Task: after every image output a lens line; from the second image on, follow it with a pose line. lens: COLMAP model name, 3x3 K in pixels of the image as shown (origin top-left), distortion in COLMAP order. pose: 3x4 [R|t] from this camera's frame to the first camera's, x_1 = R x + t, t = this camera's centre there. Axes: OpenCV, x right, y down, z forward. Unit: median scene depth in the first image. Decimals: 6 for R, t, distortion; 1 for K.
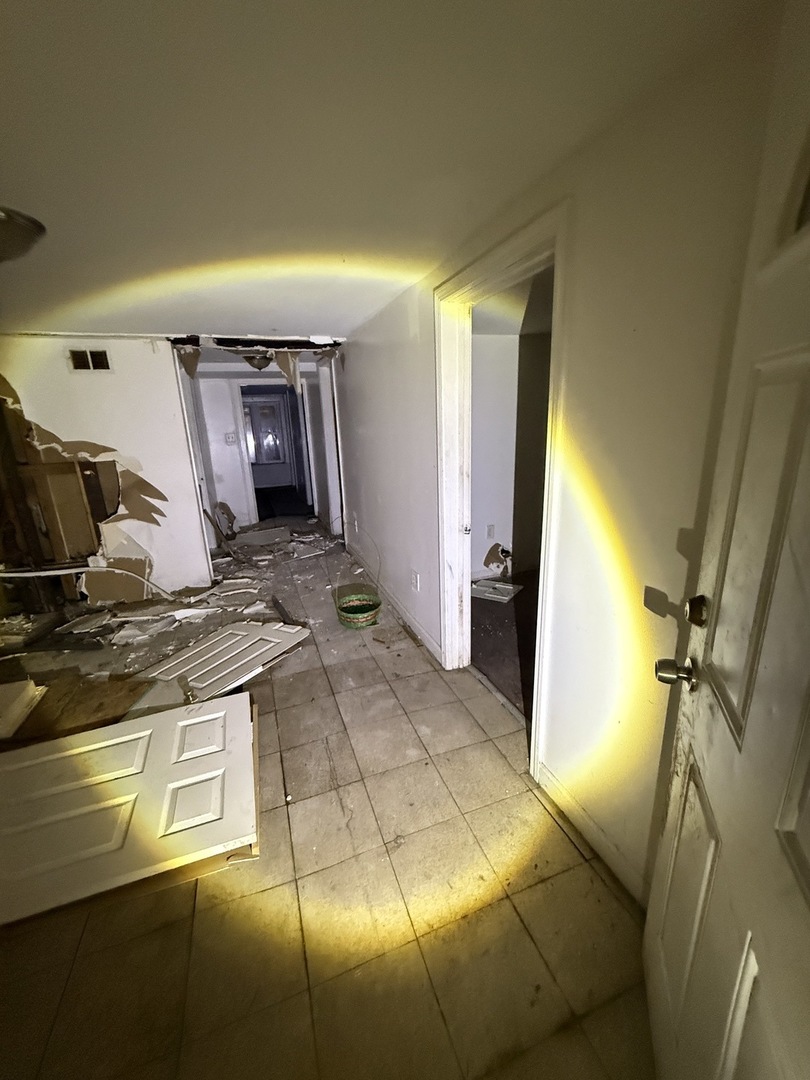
lens RADIAL K [[431.1, 0, 405.8], [0, 431.1, 537.2], [0, 0, 1]] dist [-0.000315, 0.000108]
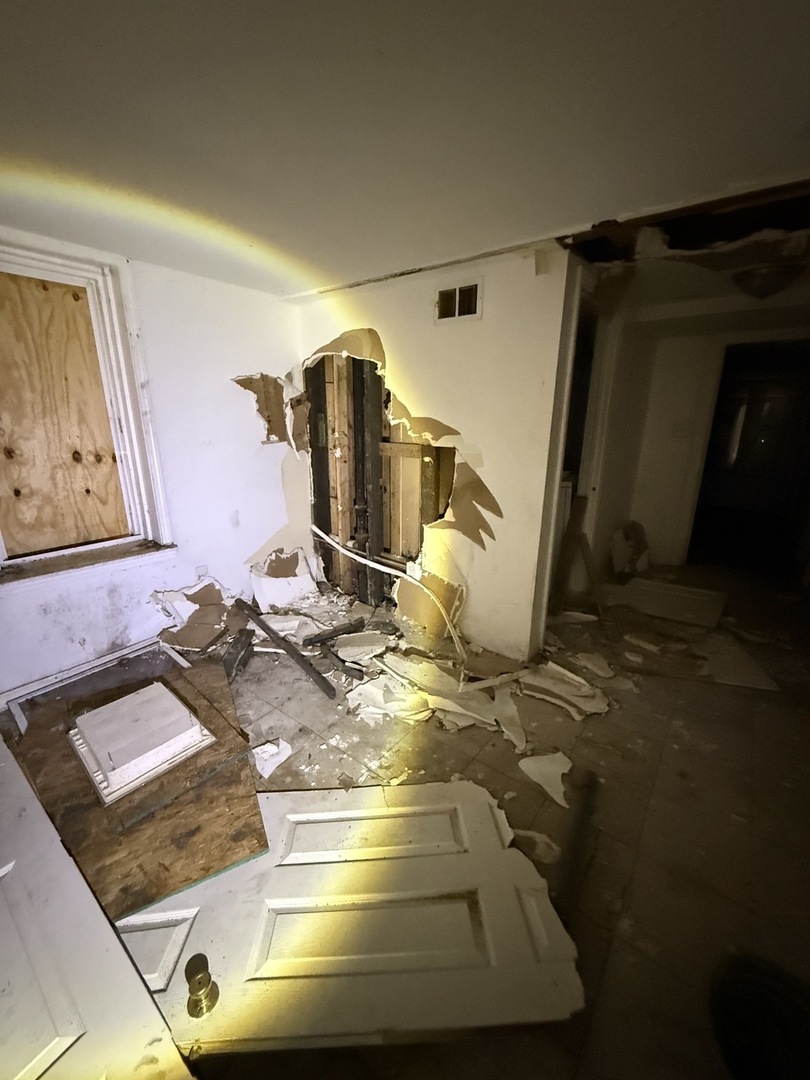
lens RADIAL K [[431.1, 0, 406.7], [0, 431.1, 537.1], [0, 0, 1]] dist [-0.000315, 0.000108]
pose [[0.527607, 0.275294, -0.803644, -0.102453], [-0.255159, 0.953706, 0.159182, -0.129271], [0.810262, 0.121072, 0.573426, 0.542439]]
